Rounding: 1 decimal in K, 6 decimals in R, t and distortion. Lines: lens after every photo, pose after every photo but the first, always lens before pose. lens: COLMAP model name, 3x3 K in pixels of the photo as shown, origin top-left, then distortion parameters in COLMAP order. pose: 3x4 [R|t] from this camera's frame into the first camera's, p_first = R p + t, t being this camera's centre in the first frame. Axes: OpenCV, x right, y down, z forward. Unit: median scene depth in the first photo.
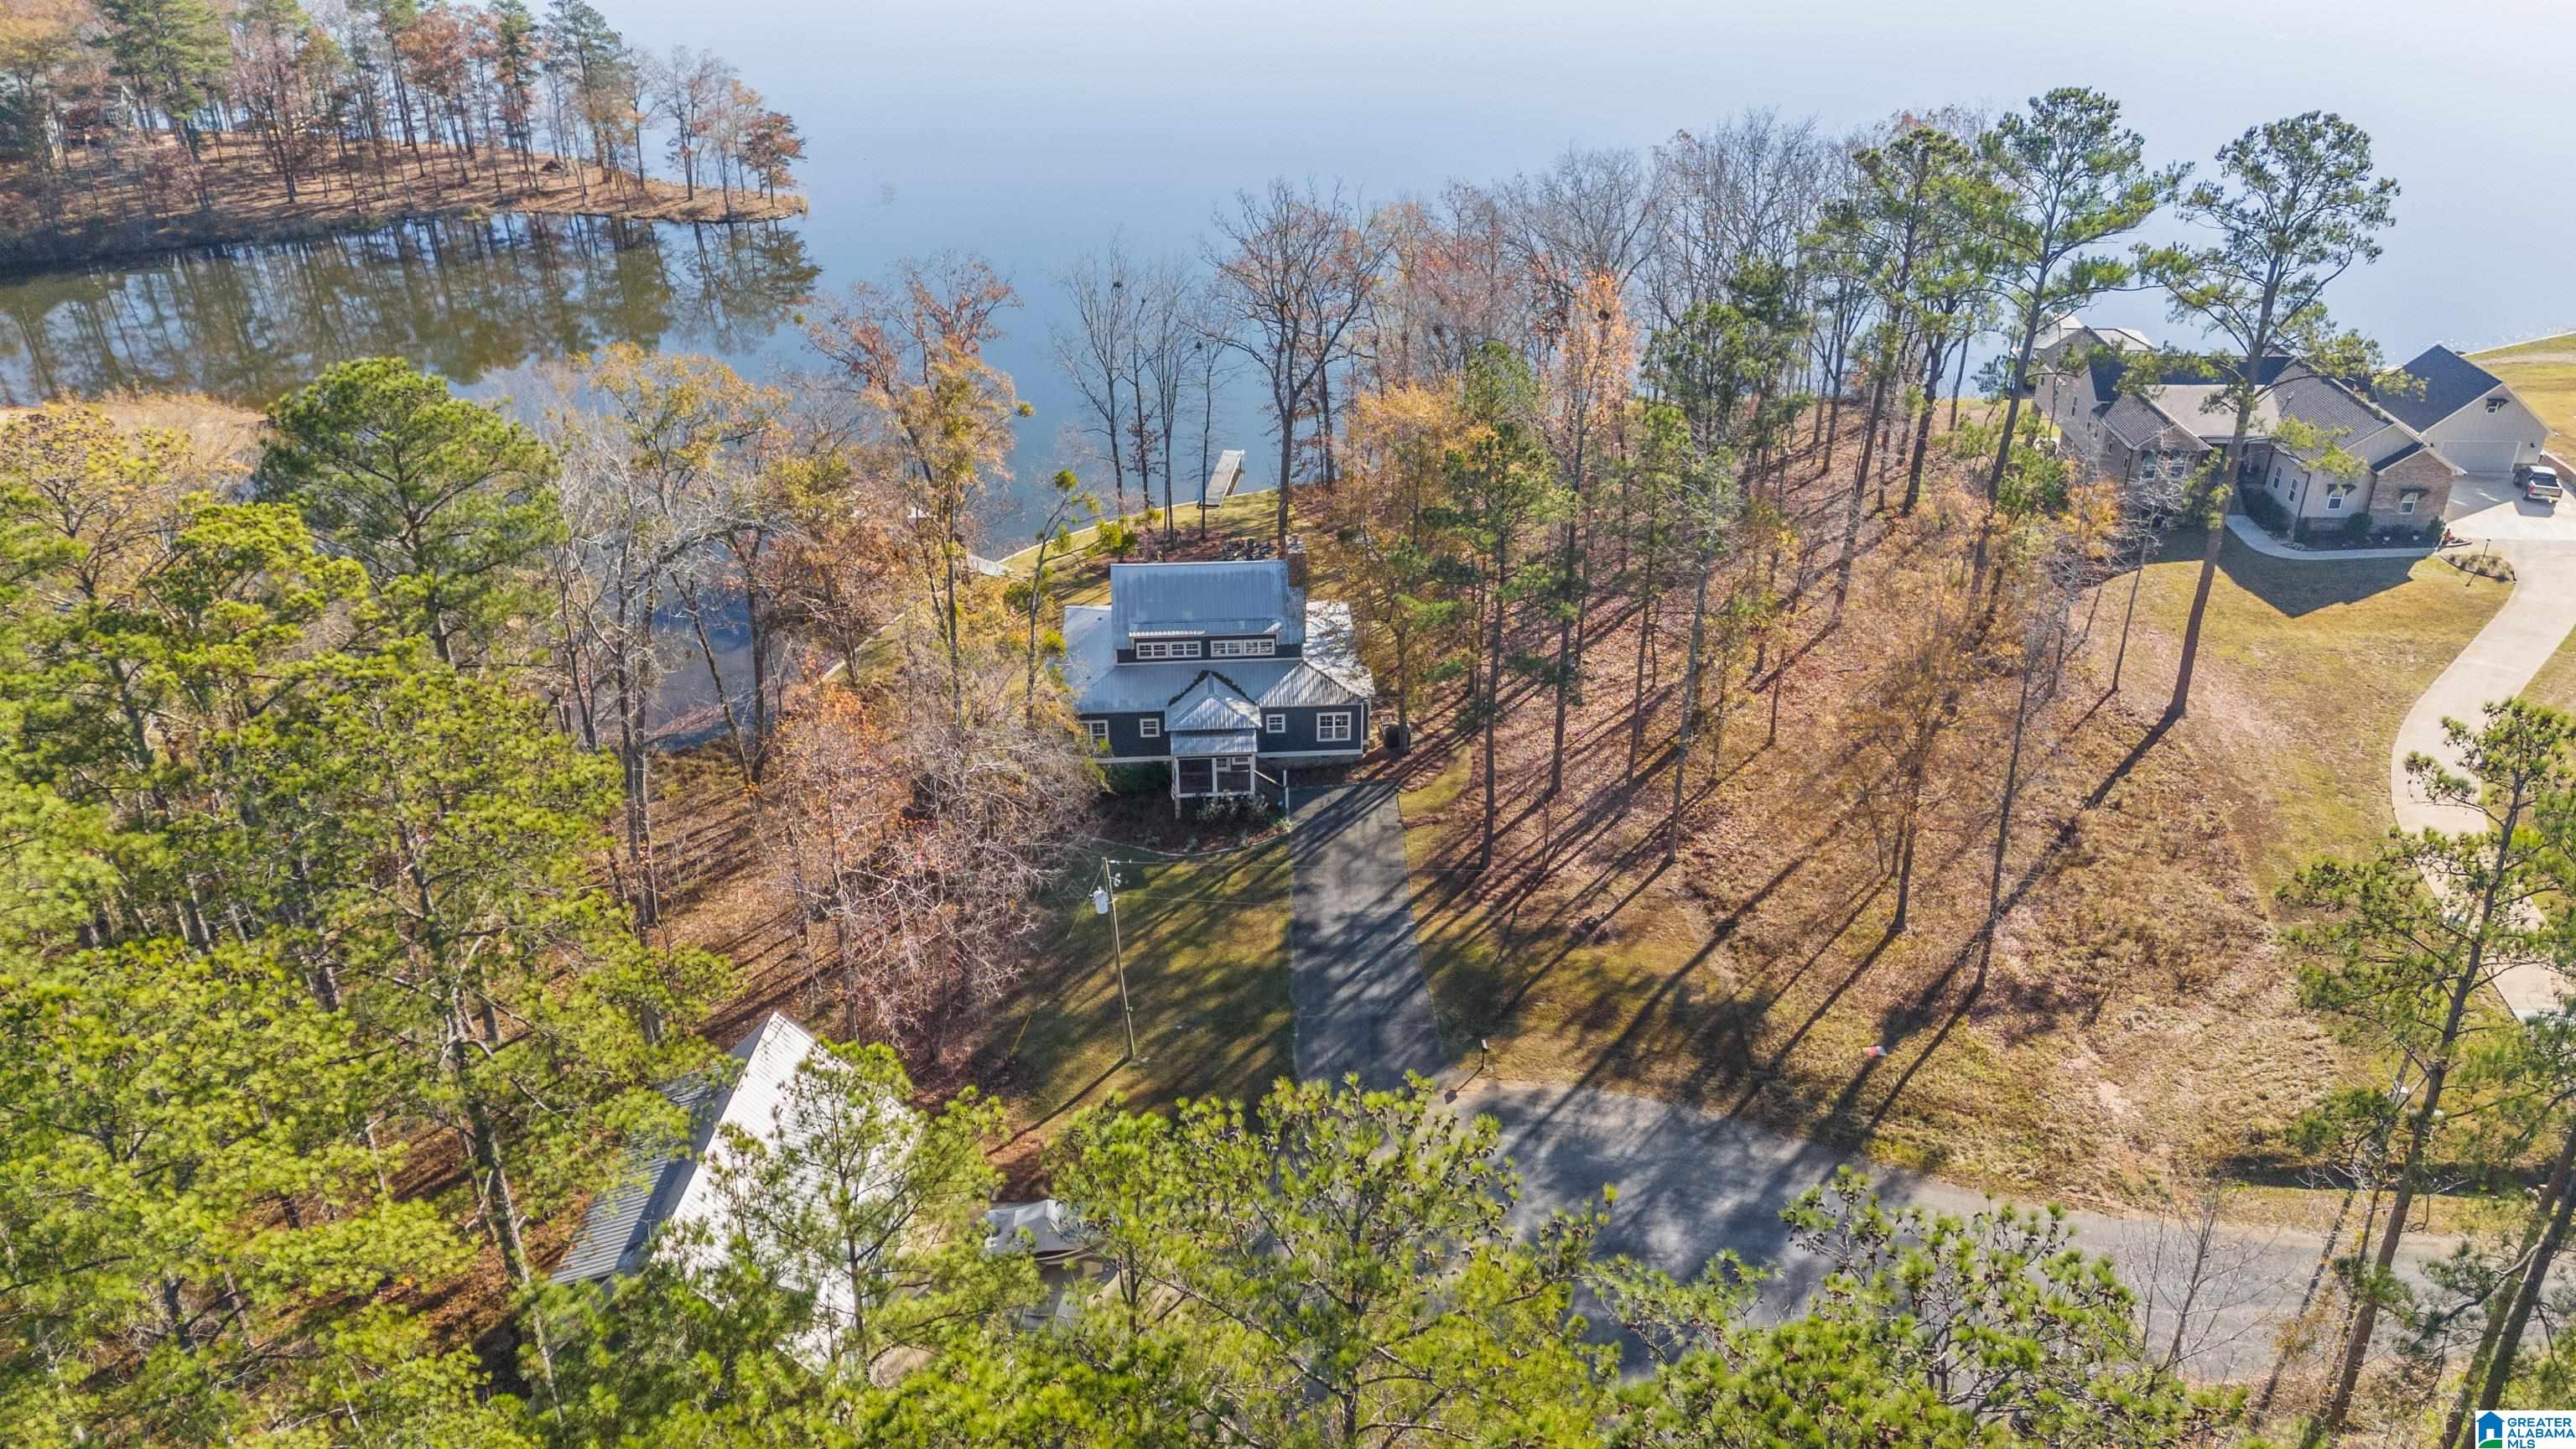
lens RADIAL K [[1886.5, 0, 1288.5], [0, 1886.5, 724.1], [0, 0, 1]] dist [0.084884, -0.073037]
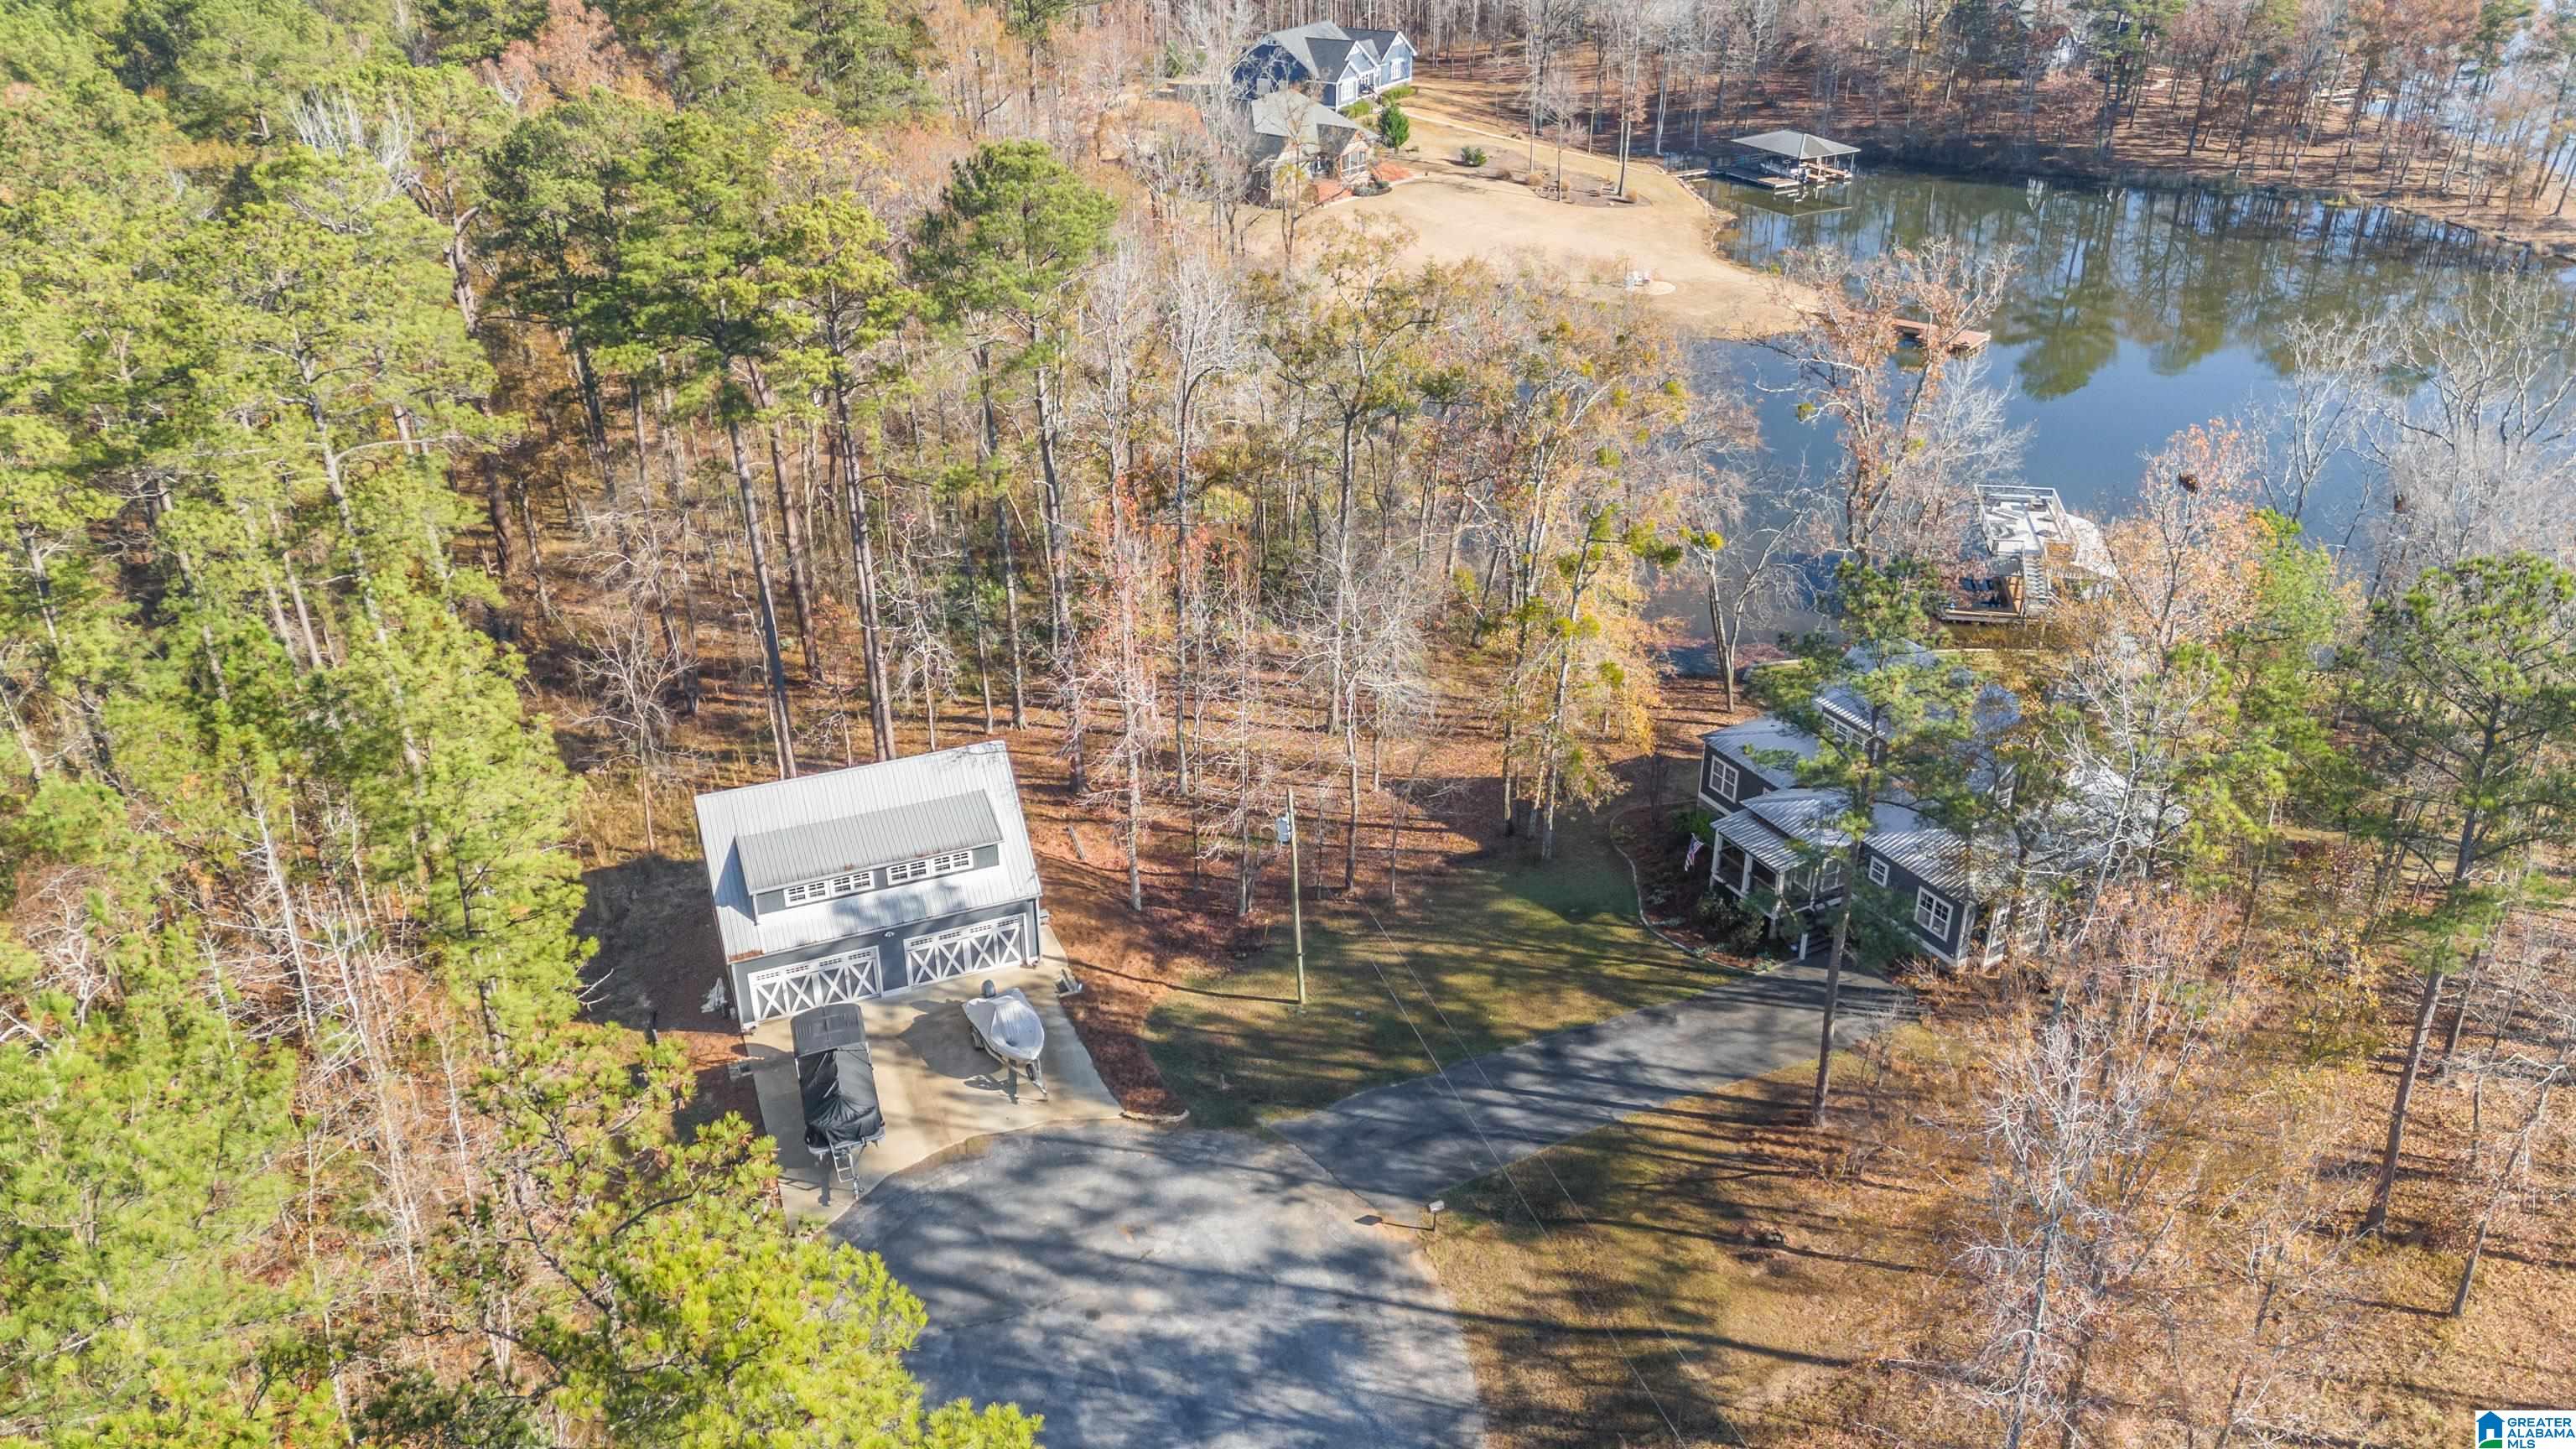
lens RADIAL K [[1886.5, 0, 1287.4], [0, 1886.5, 724.0], [0, 0, 1]] dist [0.084884, -0.073037]
pose [[0.437364, 0.437132, -0.785894, 0.579084], [-0.424391, 0.870804, 0.248179, -0.176381], [0.792846, 0.224982, 0.566373, 0.384288]]
